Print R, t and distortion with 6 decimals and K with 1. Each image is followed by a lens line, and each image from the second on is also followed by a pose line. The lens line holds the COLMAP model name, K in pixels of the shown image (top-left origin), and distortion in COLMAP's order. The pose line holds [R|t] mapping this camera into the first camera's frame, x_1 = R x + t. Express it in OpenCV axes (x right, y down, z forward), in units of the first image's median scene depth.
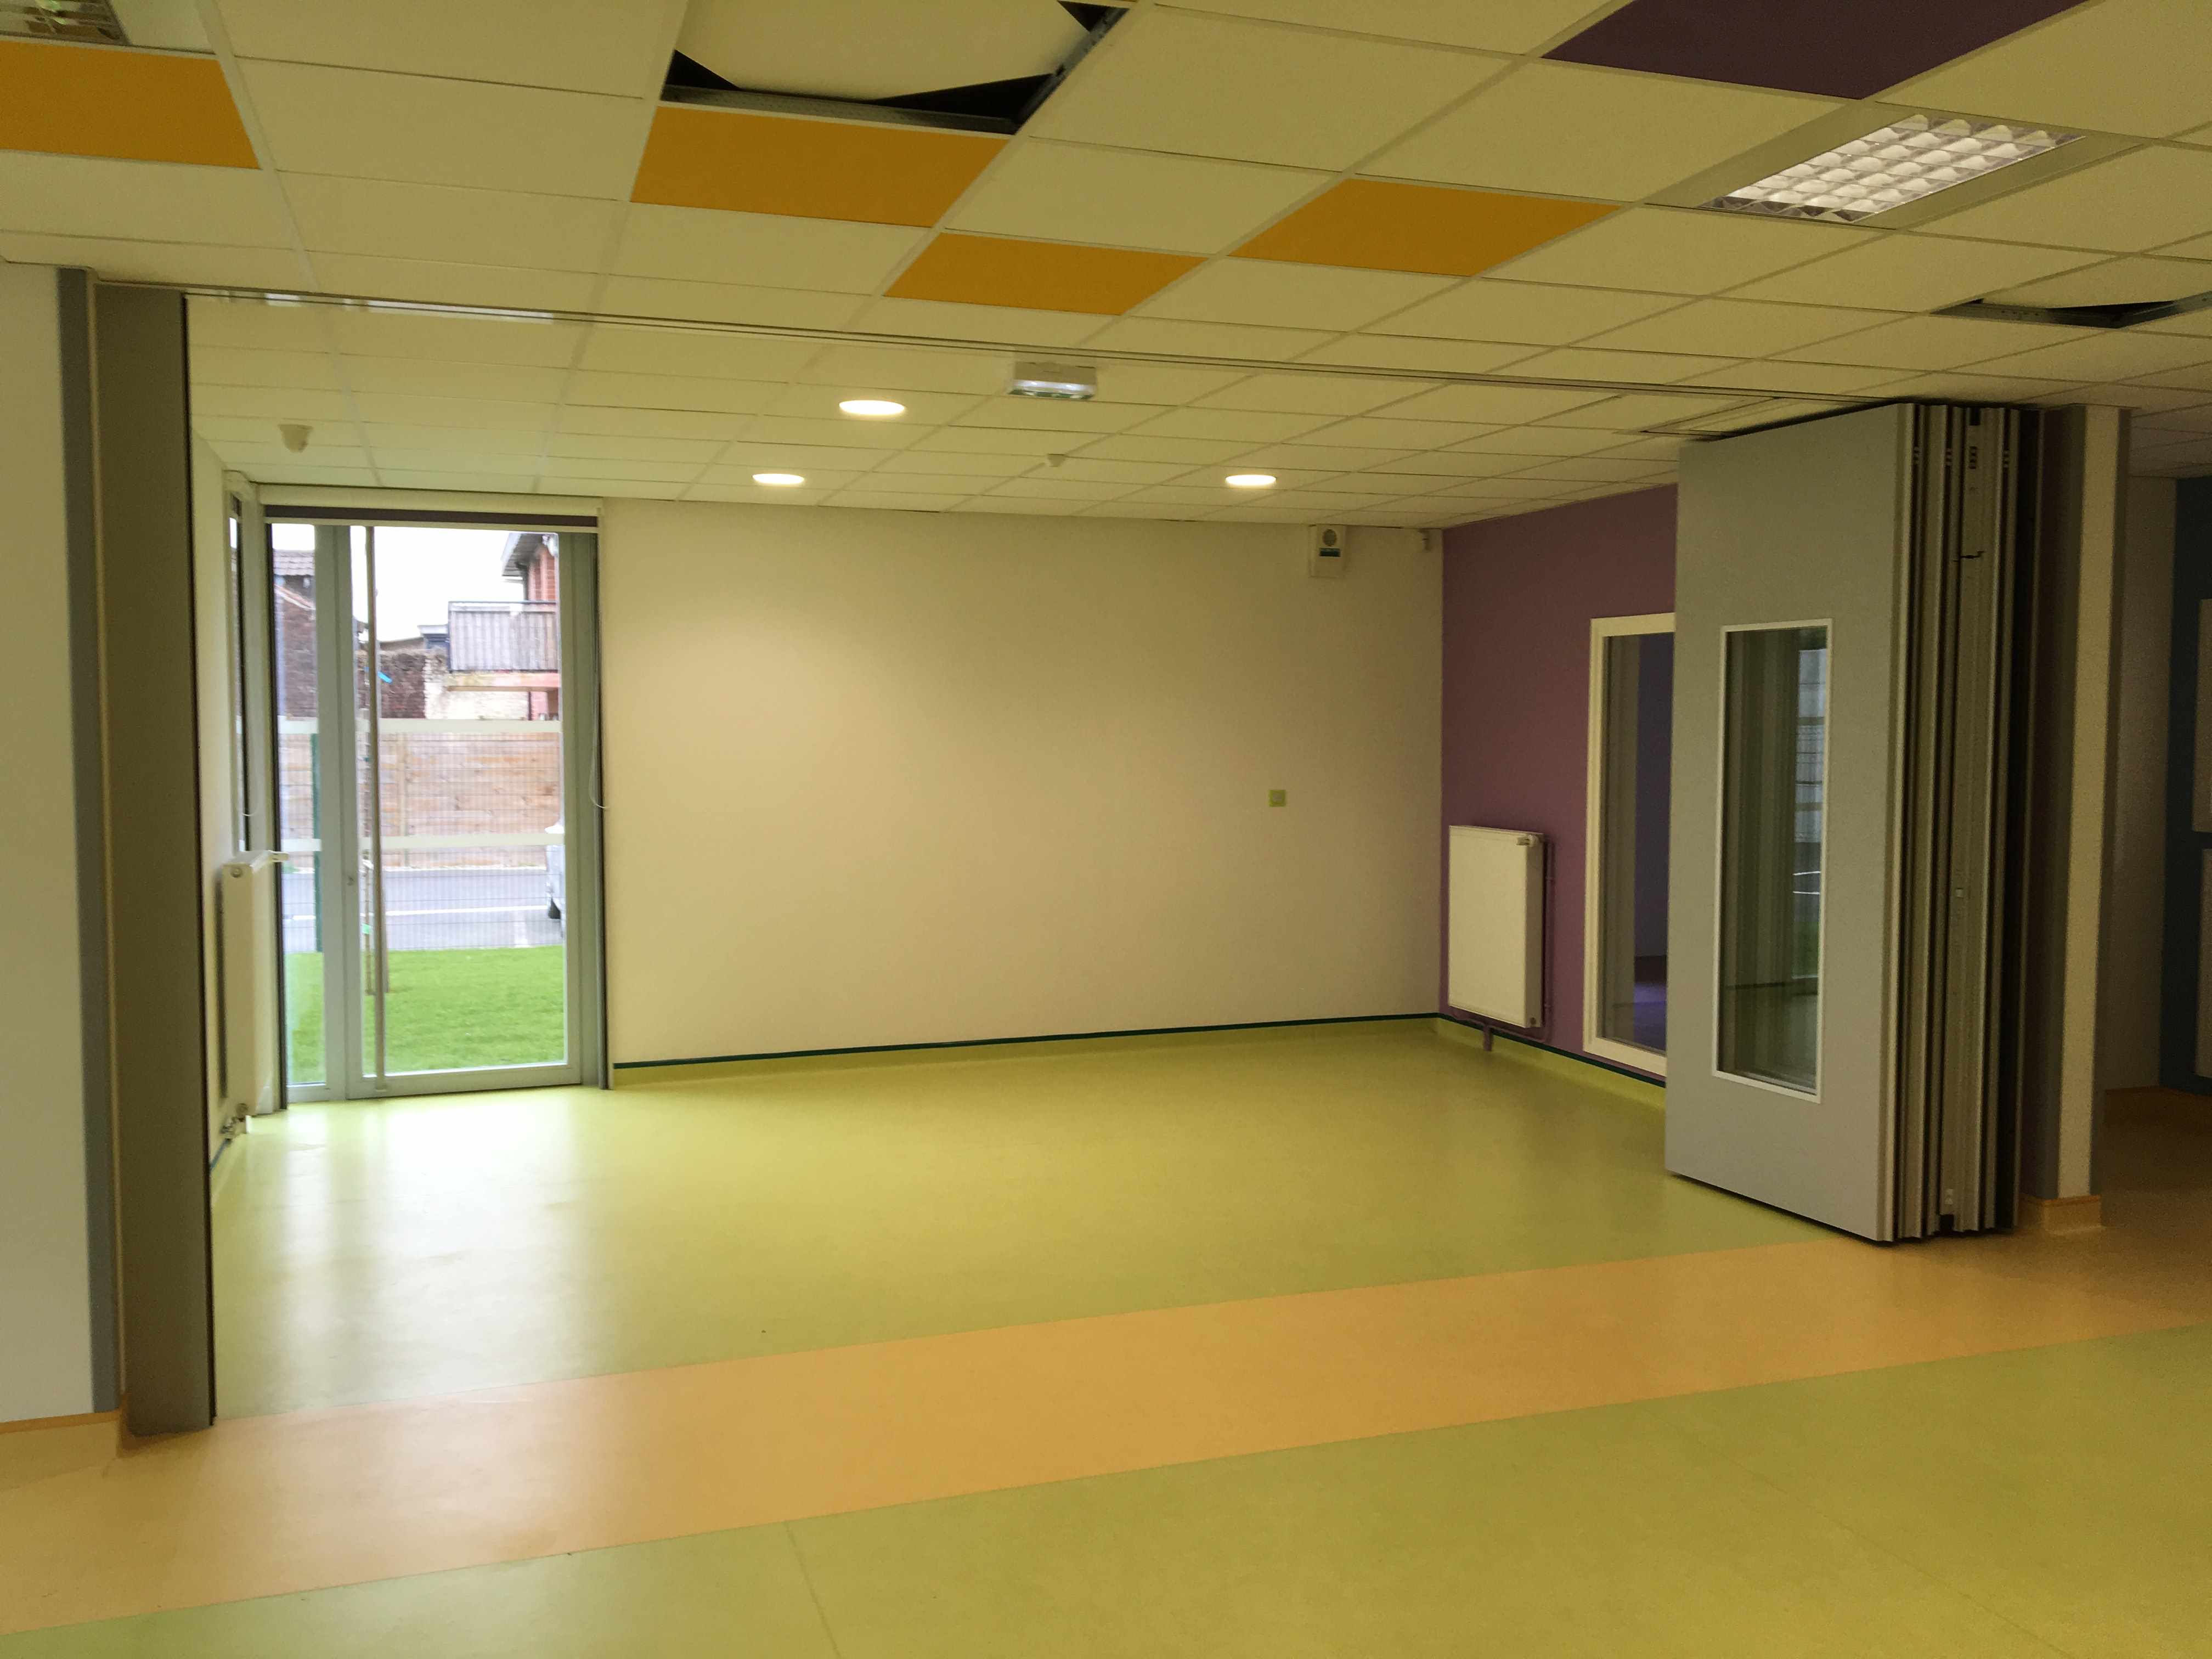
lens RADIAL K [[1833.8, 0, 1106.0], [0, 1833.8, 829.5], [0, 0, 1]] dist [0.082539, -0.107652]
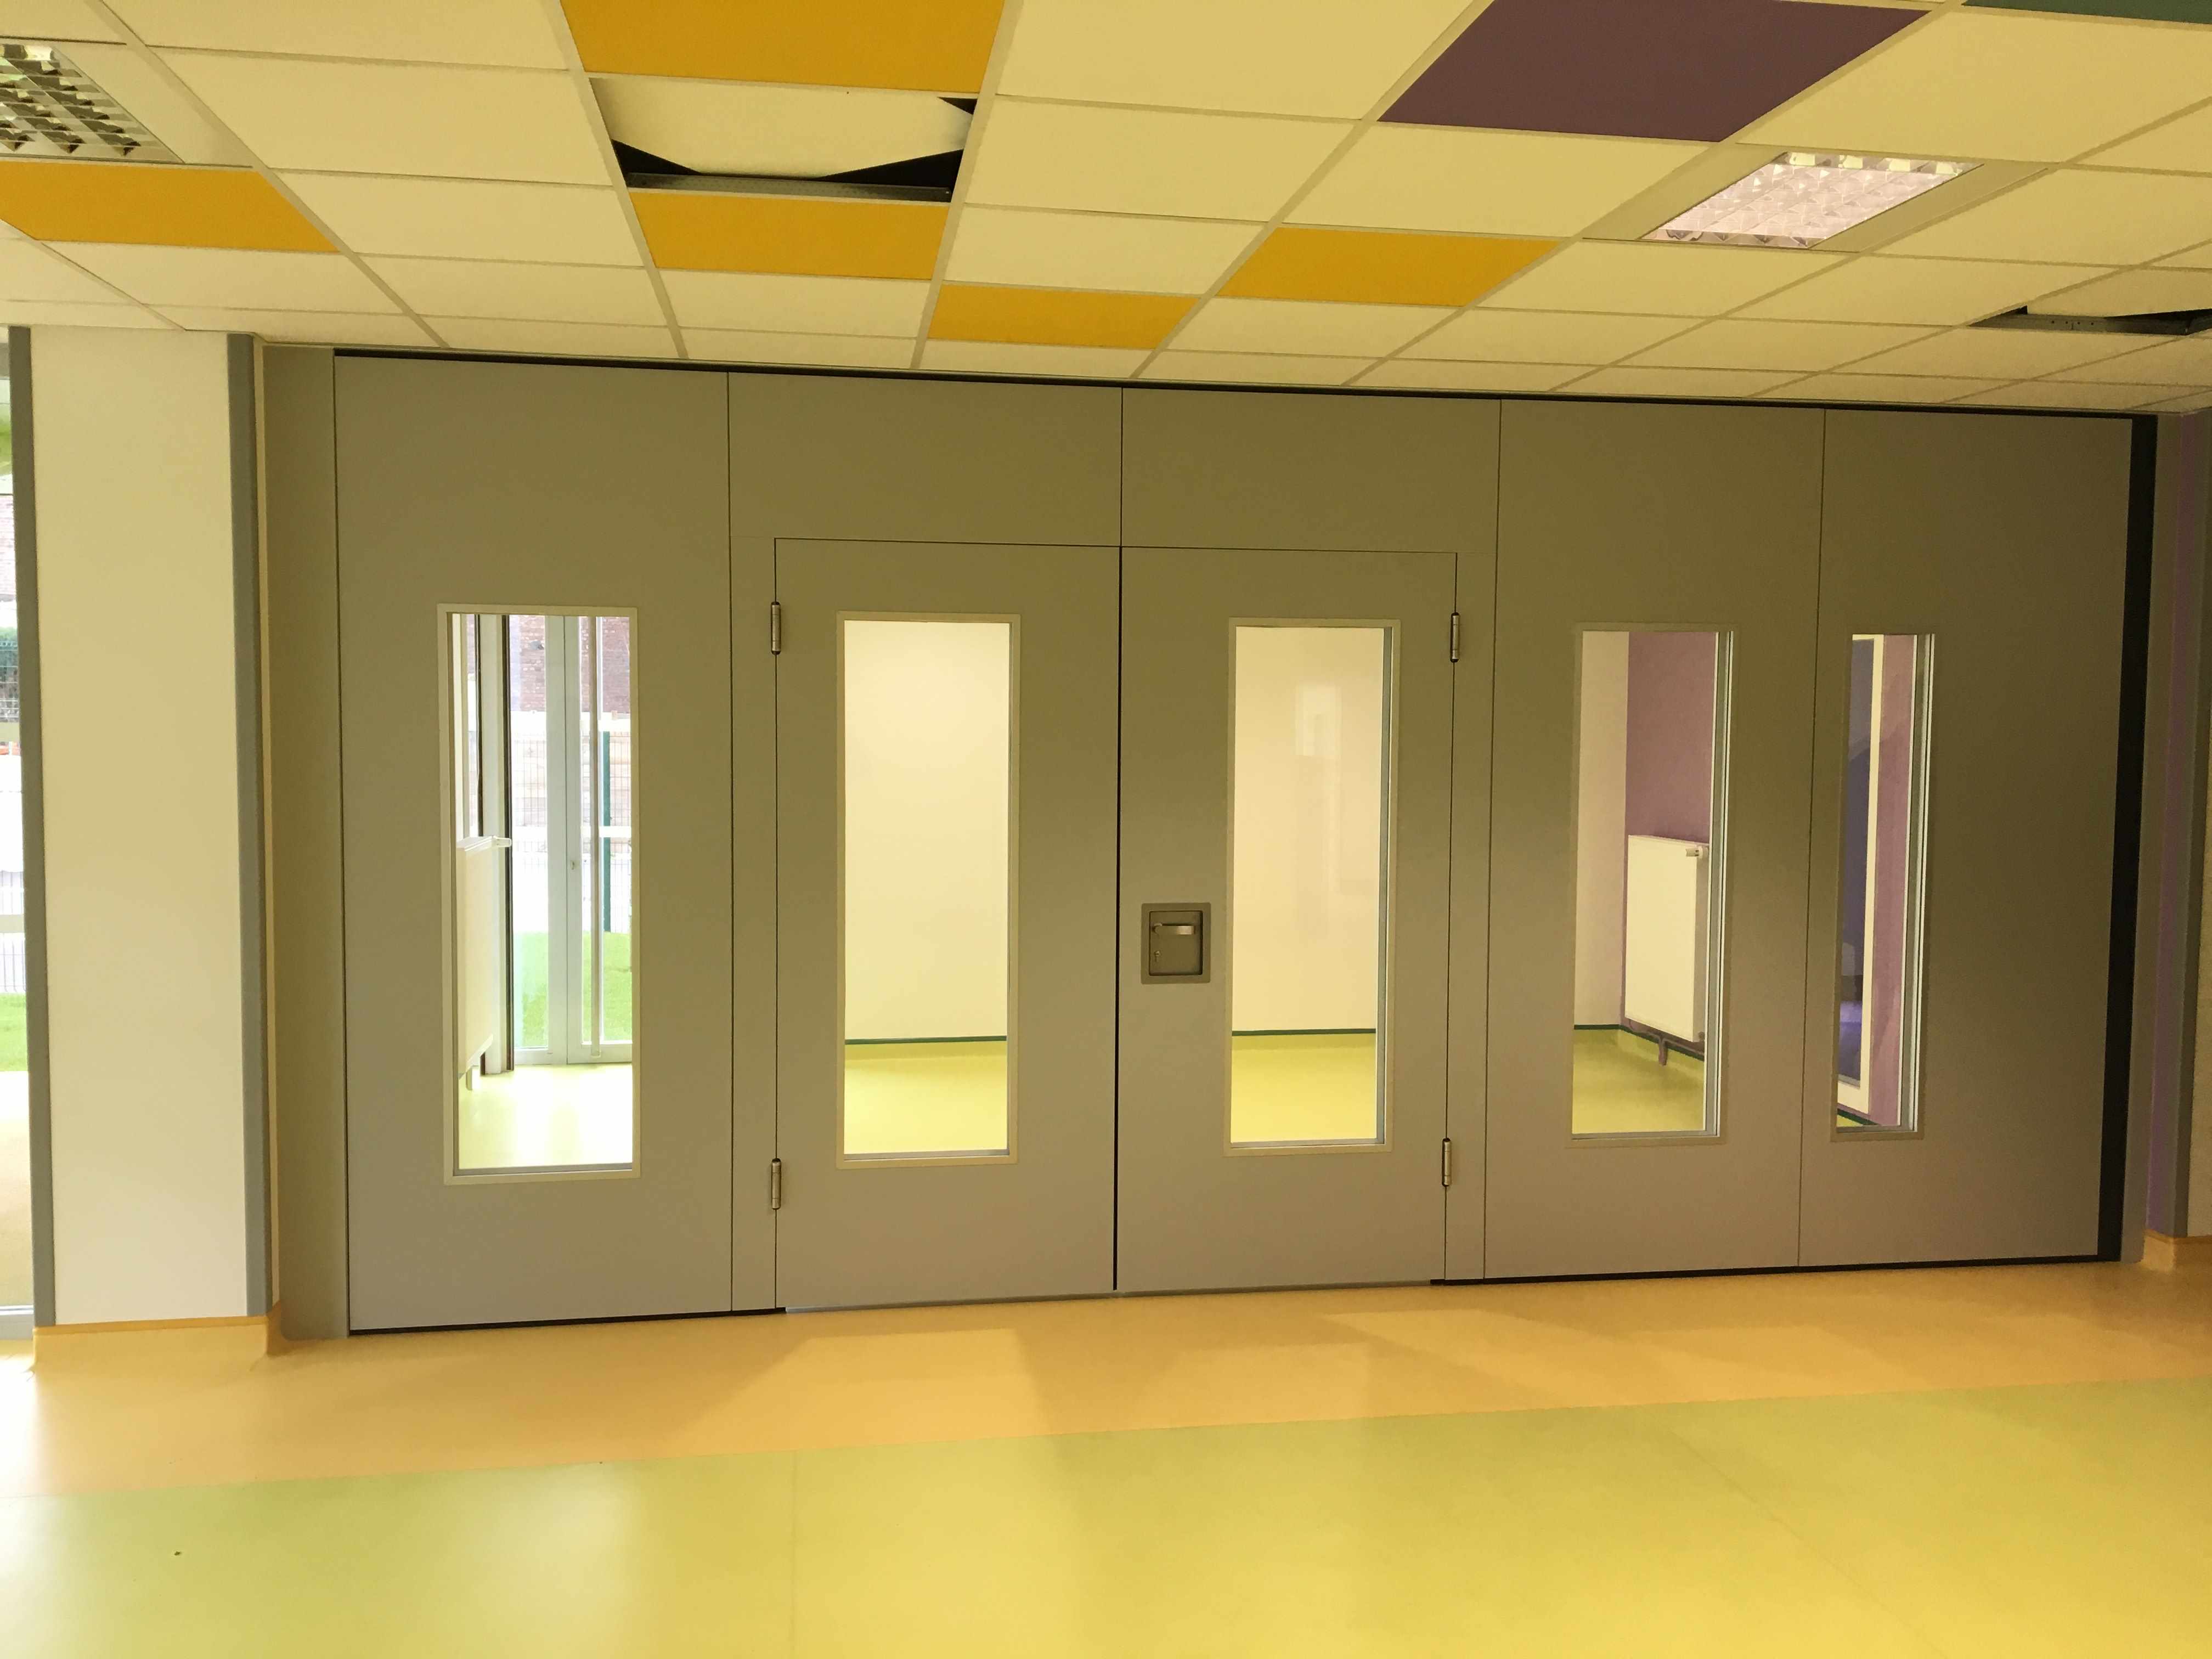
lens RADIAL K [[1833.8, 0, 1106.0], [0, 1833.8, 829.5], [0, 0, 1]] dist [0.082539, -0.107652]
pose [[0.985563, 0.019454, -0.168188, 0.172424], [-0.019516, 0.999809, 0.001282, -0.002512], [0.168180, 0.002018, 0.985754, -0.054209]]
